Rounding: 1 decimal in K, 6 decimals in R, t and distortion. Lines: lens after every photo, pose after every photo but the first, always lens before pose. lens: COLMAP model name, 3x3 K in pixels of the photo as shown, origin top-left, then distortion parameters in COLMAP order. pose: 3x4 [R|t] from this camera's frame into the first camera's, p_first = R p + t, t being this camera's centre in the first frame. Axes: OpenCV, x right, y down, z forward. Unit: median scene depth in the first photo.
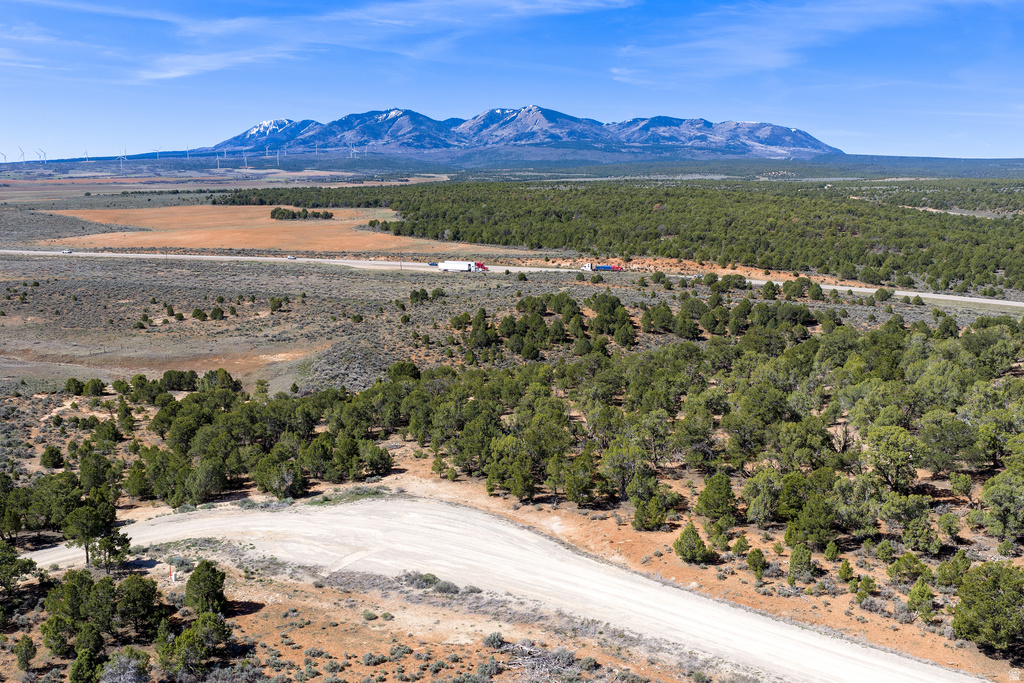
lens RADIAL K [[915.1, 0, 550.4], [0, 915.1, 380.2], [0, 0, 1]] dist [0.016107, -0.028152]
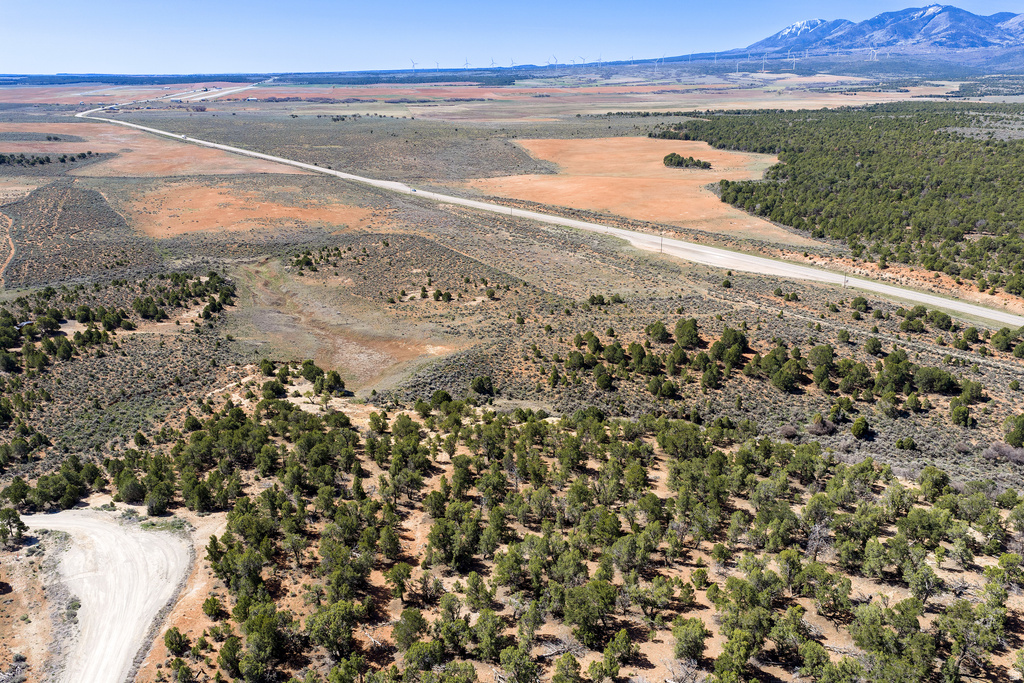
lens RADIAL K [[846.2, 0, 509.1], [0, 846.2, 342.1], [0, 0, 1]] dist [0.015923, -0.027110]
pose [[0.821579, 0.173551, -0.543037, 0.231996], [-0.125082, 0.984202, 0.125302, -0.102139], [0.556204, -0.035021, 0.830307, 0.015676]]
